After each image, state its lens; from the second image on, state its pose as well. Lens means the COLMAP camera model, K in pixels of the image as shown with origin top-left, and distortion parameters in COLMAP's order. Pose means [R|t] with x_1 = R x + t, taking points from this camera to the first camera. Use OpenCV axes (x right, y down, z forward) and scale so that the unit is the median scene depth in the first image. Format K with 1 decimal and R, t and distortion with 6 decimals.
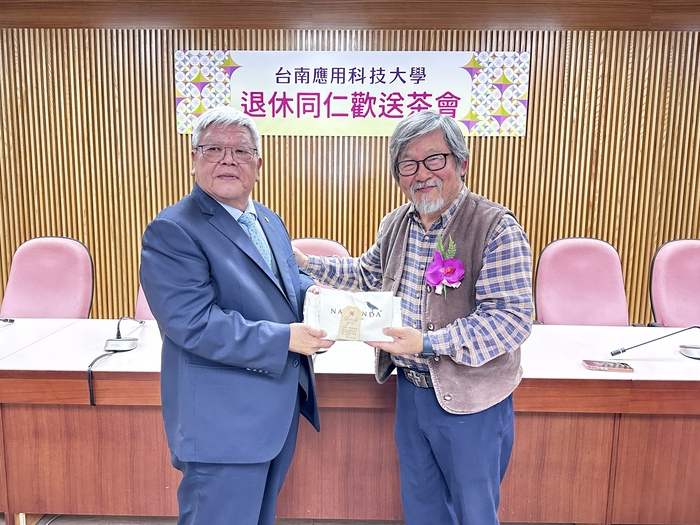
lens RADIAL K [[492.8, 0, 329.9], [0, 492.8, 248.2], [0, 0, 1]] dist [0.099670, -0.111656]
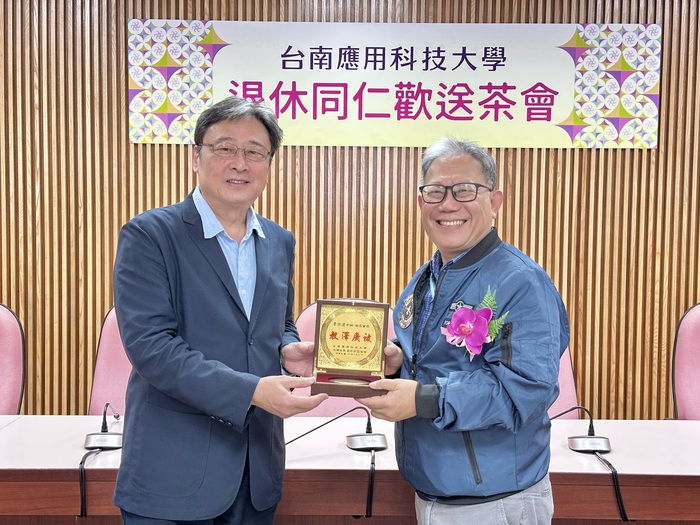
lens RADIAL K [[980.3, 0, 342.8], [0, 980.3, 264.0], [0, 0, 1]] dist [0.141744, 0.004603]
pose [[0.999836, -0.000640, 0.018120, -0.050716], [0.001847, 0.997771, -0.066709, 0.017141], [-0.018037, 0.066731, 0.997608, -0.301220]]
